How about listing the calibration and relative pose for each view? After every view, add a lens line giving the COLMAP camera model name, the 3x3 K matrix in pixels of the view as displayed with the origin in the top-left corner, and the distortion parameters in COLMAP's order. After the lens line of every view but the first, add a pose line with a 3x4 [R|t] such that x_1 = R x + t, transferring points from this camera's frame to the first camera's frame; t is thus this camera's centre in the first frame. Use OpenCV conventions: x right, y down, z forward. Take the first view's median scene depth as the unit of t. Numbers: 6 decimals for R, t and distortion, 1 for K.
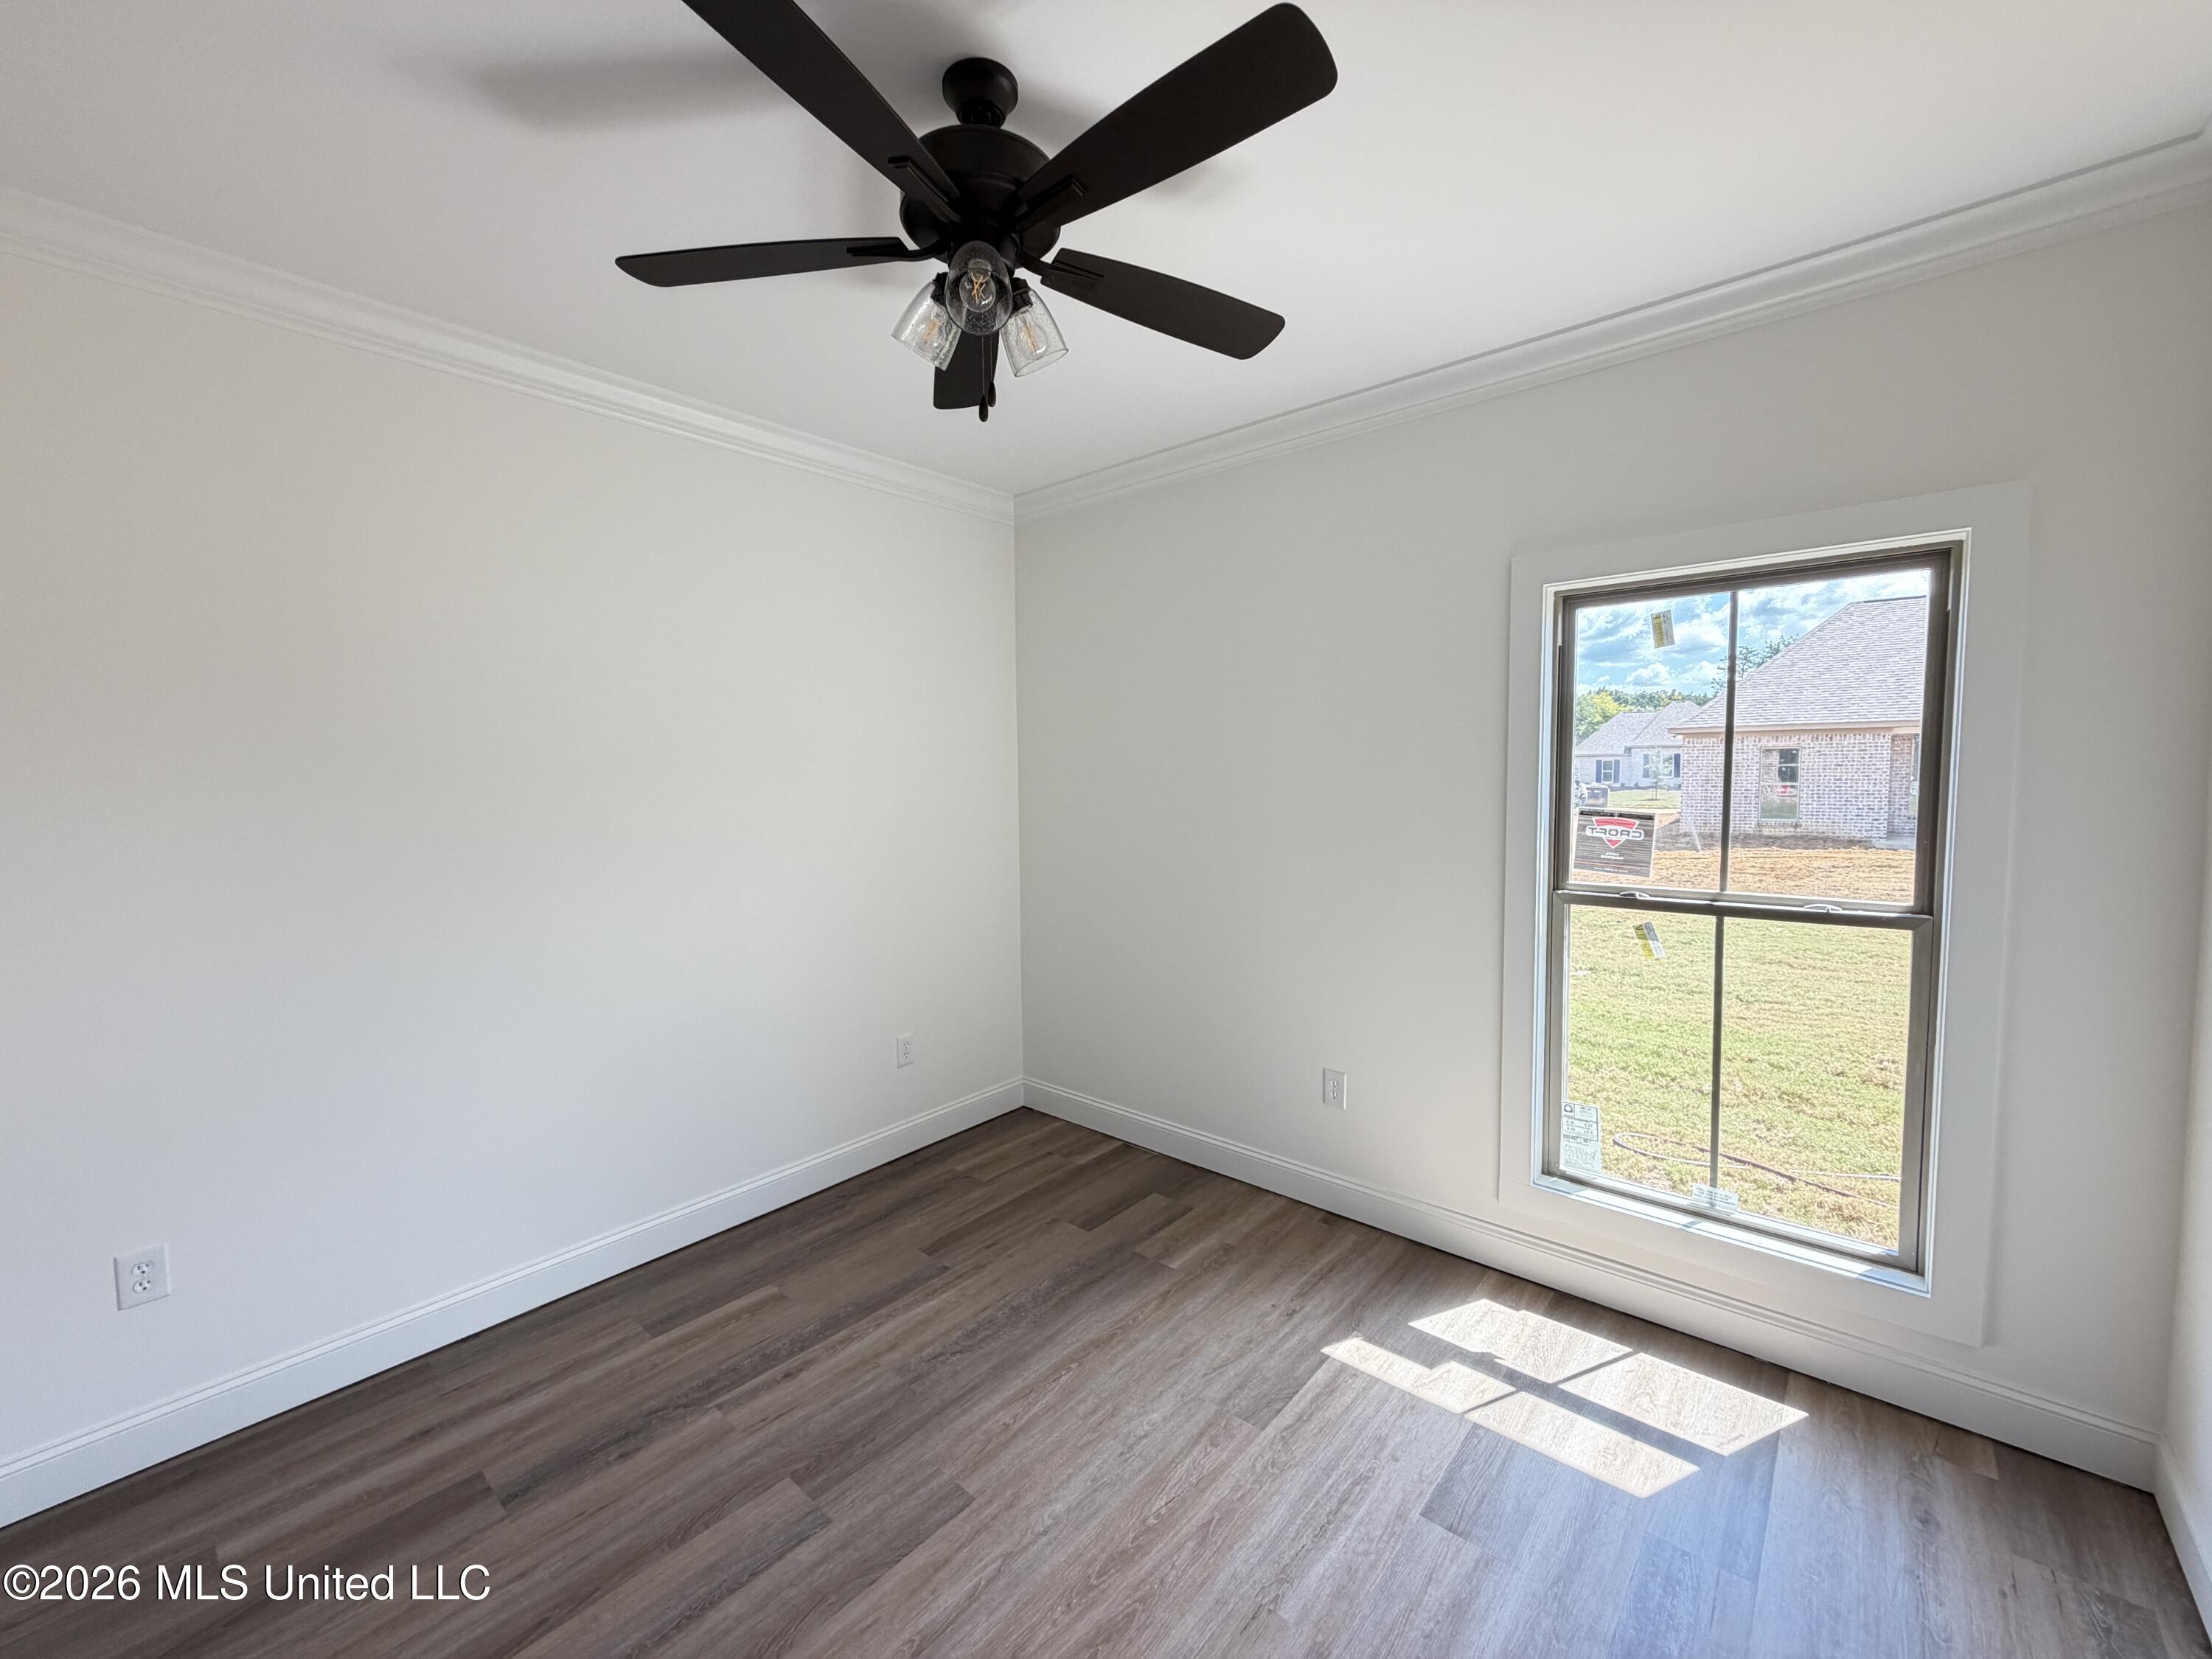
lens RADIAL K [[890.6, 0, 1118.8], [0, 890.6, 837.5], [0, 0, 1]] dist [0.000339, 0.001335]
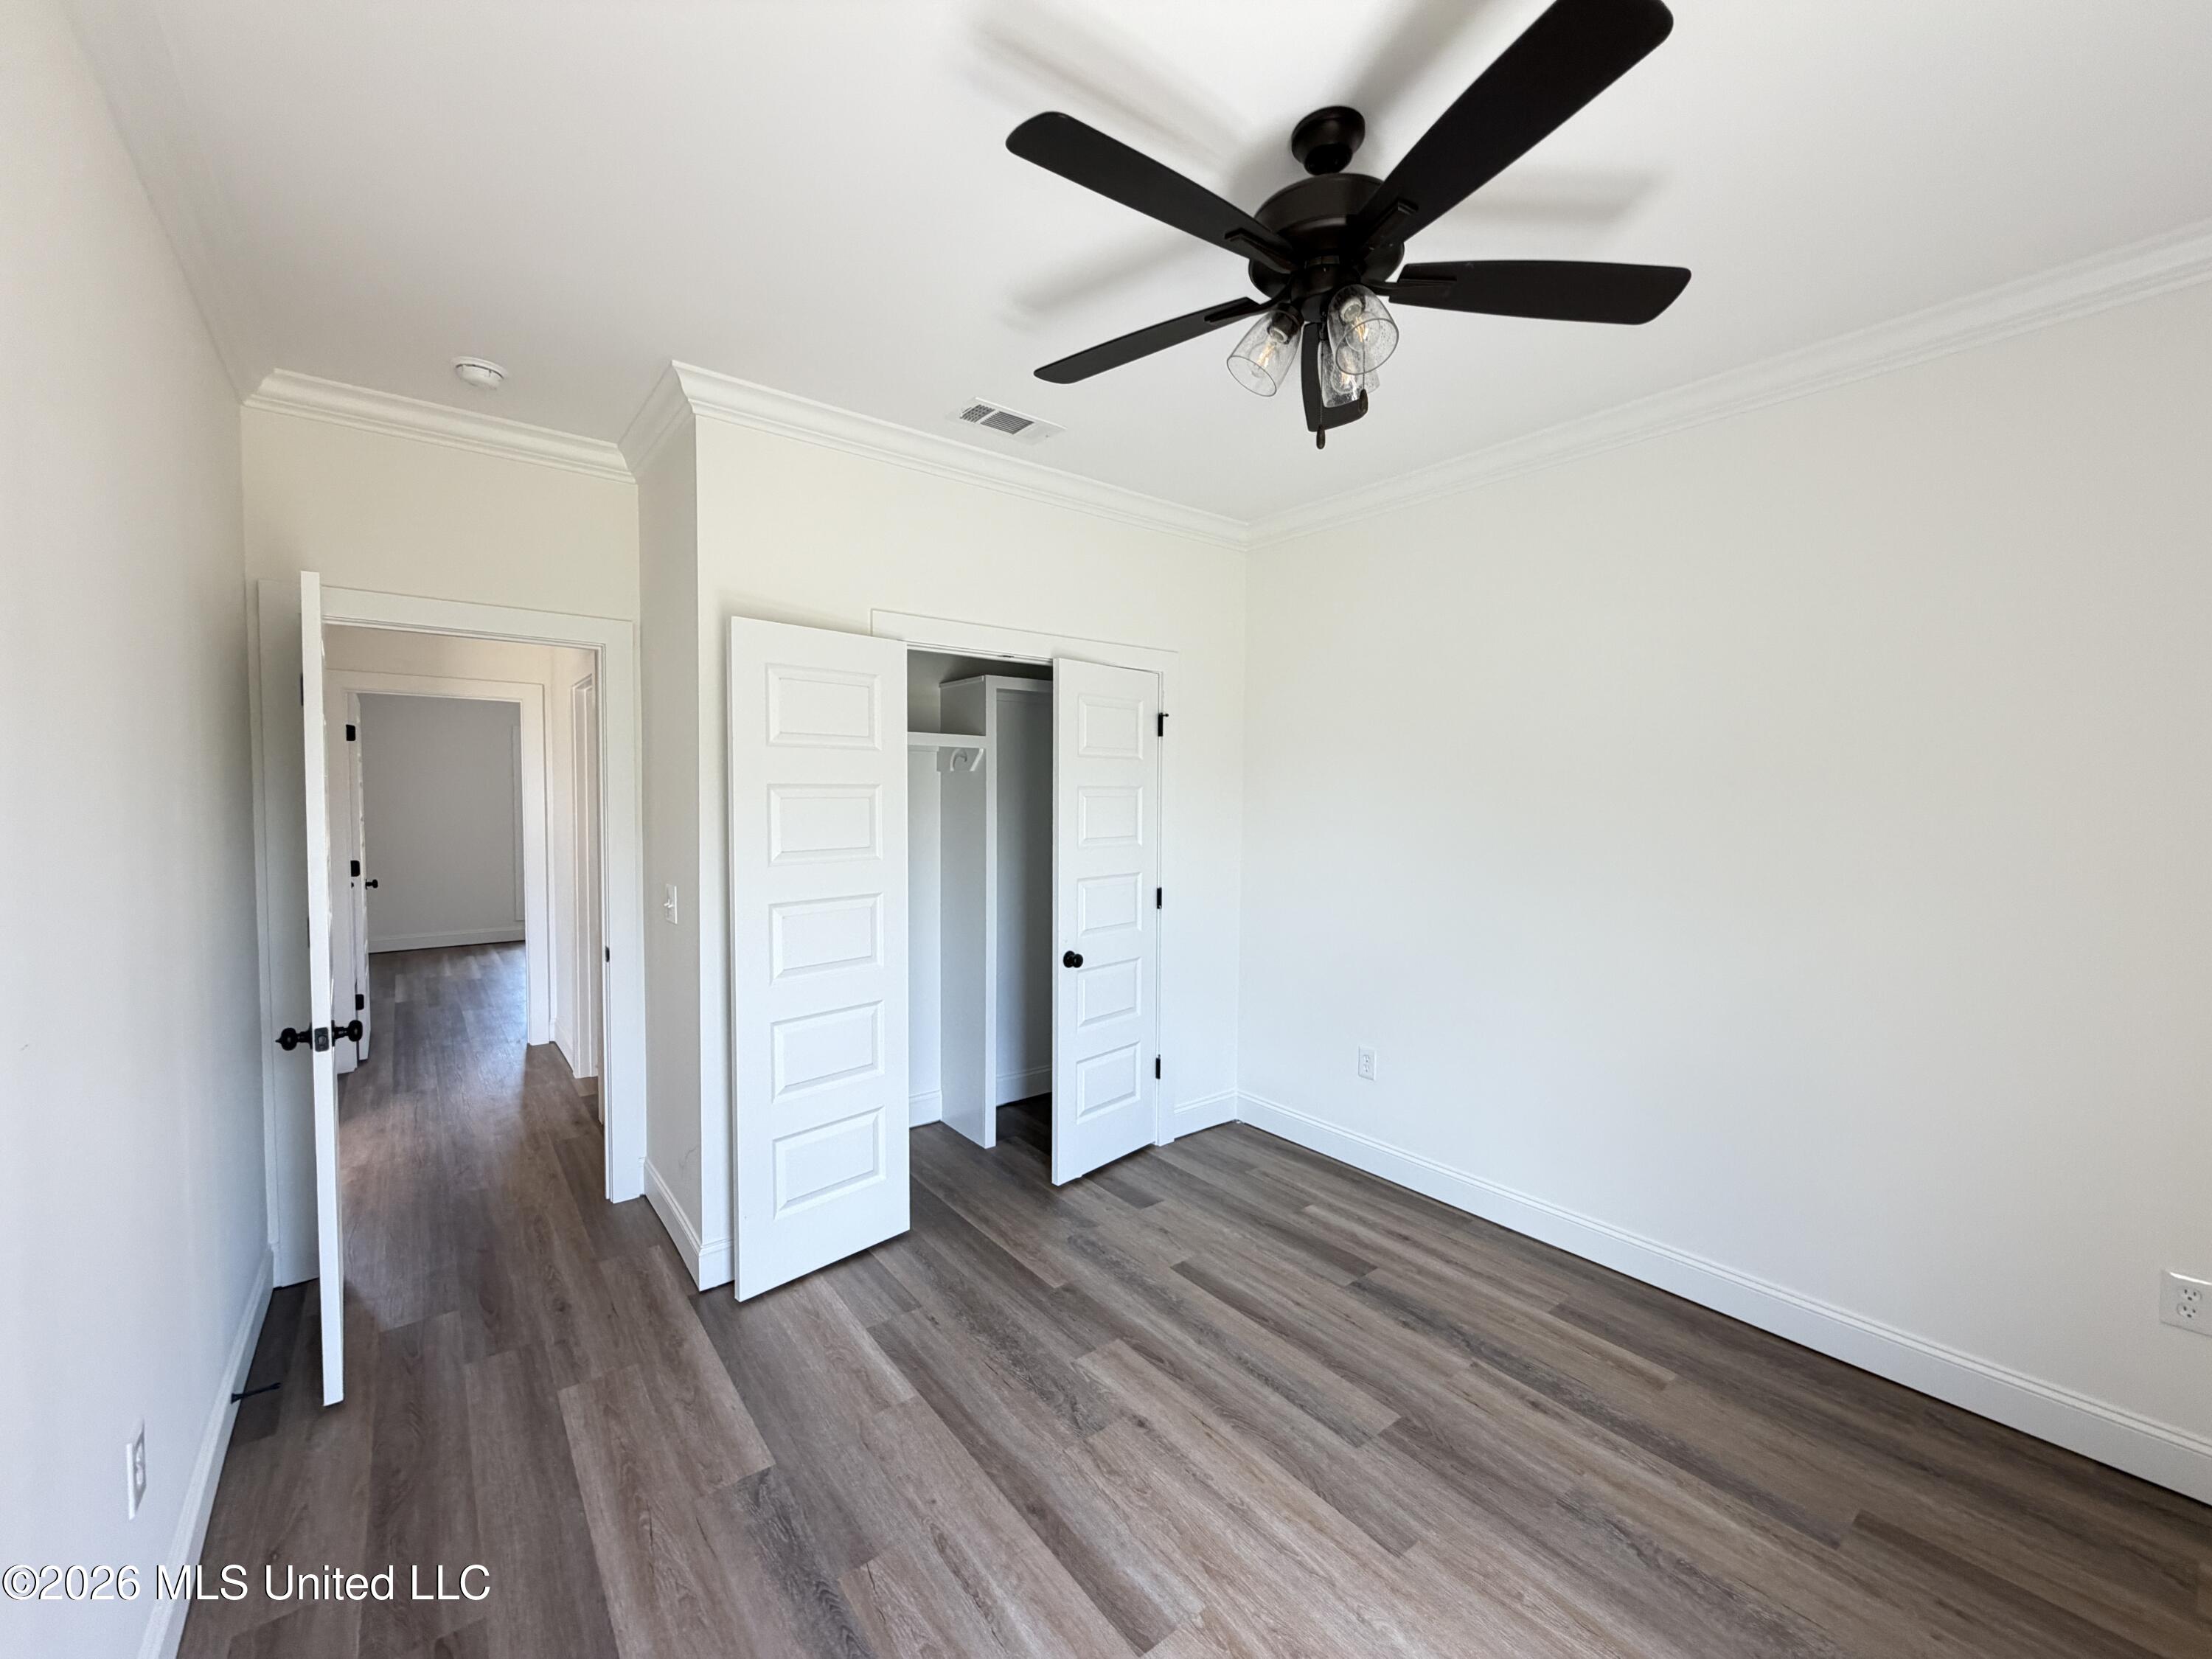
lens RADIAL K [[893.1, 0, 1101.7], [0, 893.1, 819.8], [0, 0, 1]] dist [0.001169, 0.000031]
pose [[-0.205764, 0.041798, -0.977709, 0.737037], [-0.078508, 0.995162, 0.059066, -0.067397], [0.975448, 0.088911, -0.201487, 0.744607]]
